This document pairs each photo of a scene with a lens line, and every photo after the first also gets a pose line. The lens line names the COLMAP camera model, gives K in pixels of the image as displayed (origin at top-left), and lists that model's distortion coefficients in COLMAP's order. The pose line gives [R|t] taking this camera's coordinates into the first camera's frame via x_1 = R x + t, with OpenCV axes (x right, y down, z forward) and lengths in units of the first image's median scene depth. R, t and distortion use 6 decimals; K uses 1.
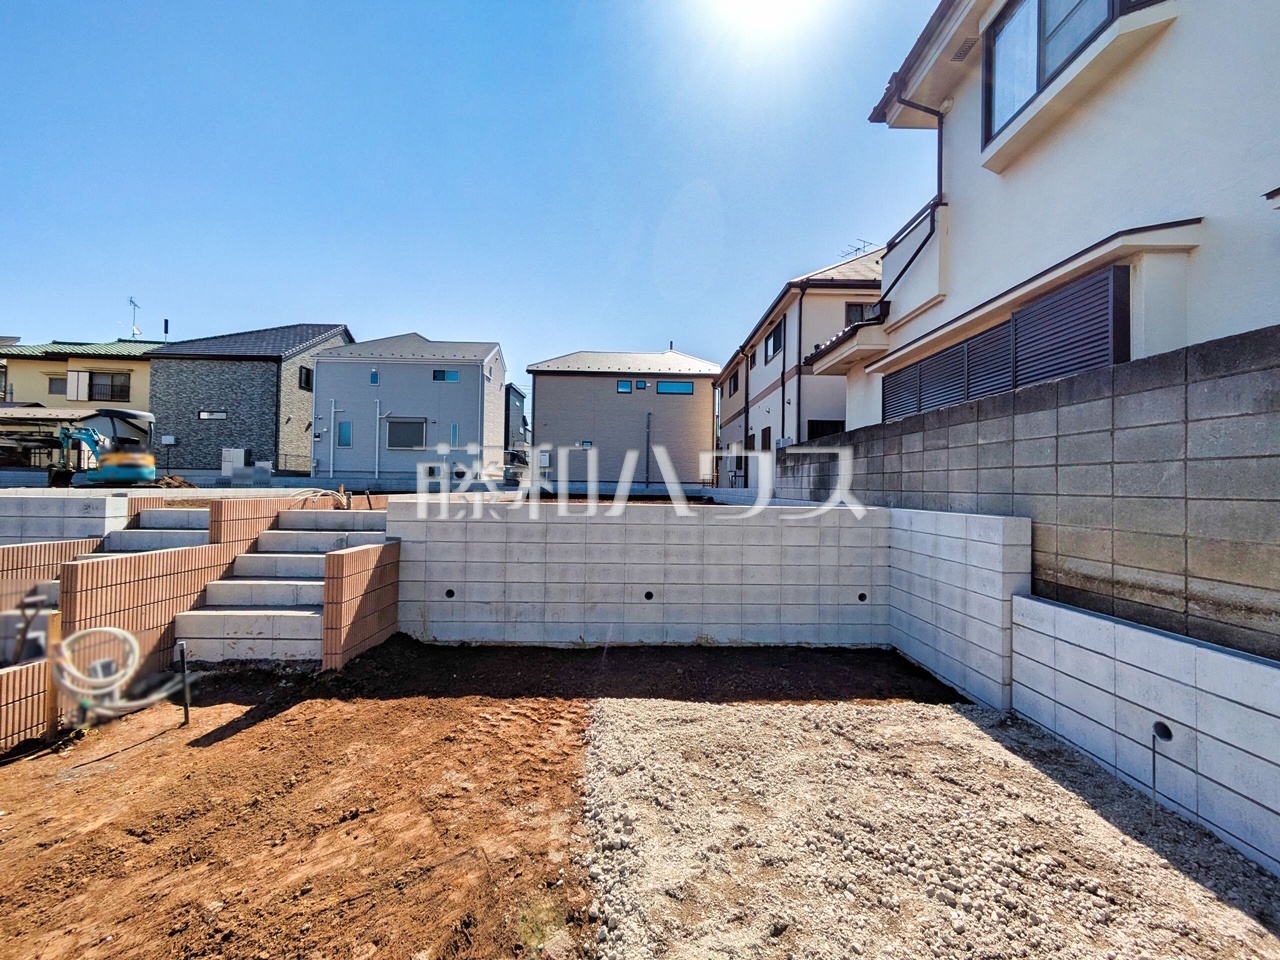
lens RADIAL K [[506.2, 0, 644.0], [0, 506.2, 474.3], [0, 0, 1]] dist [-0.001807, 0.001824]
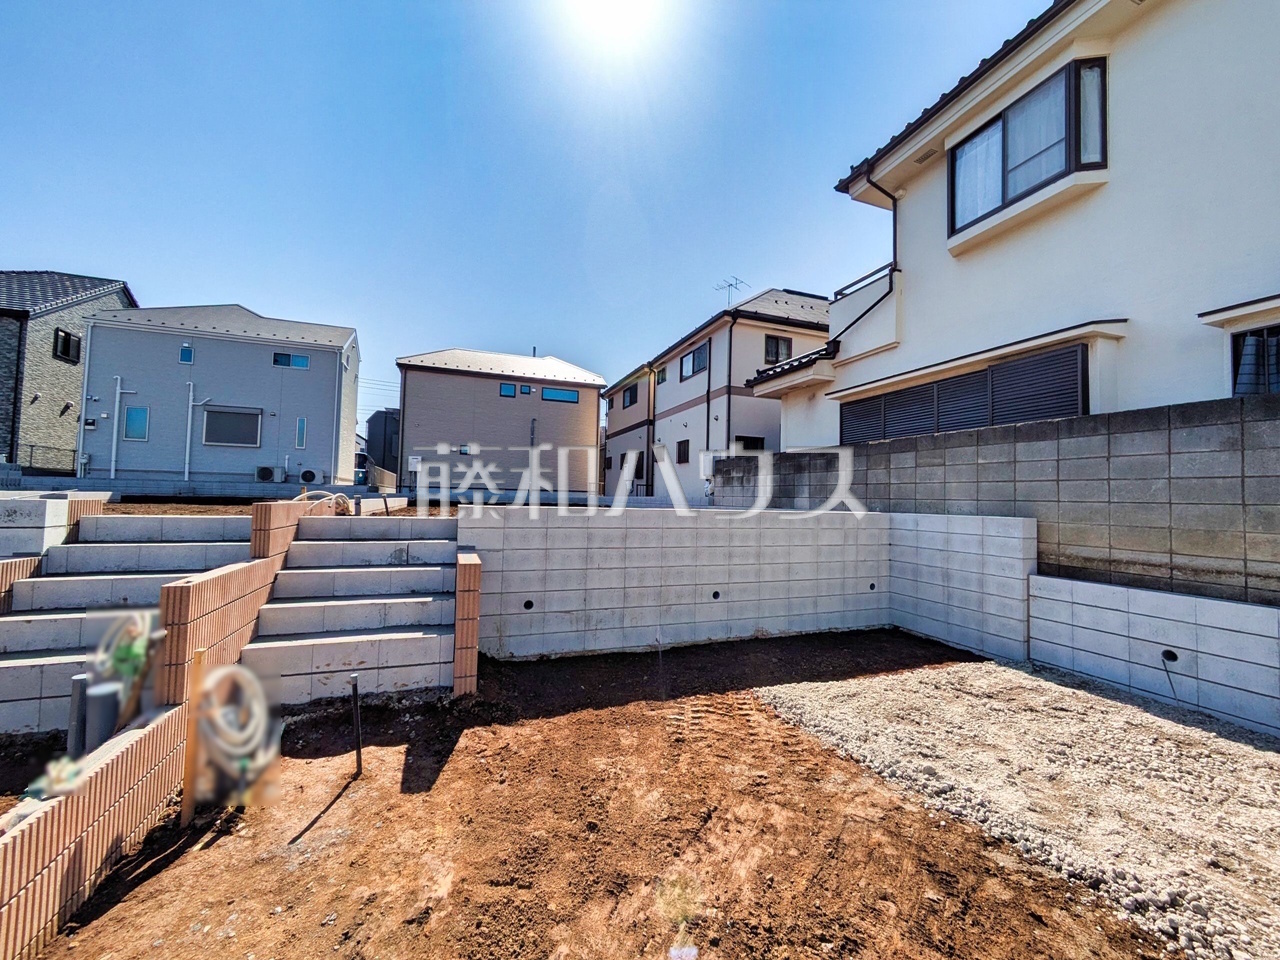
lens RADIAL K [[506.2, 0, 644.9], [0, 506.2, 474.4], [0, 0, 1]] dist [-0.001807, 0.001824]
pose [[0.942267, 0.023406, 0.334042, -0.496531], [-0.017504, 0.999633, -0.020667, 0.010134], [-0.334404, 0.013627, 0.942331, 0.041736]]
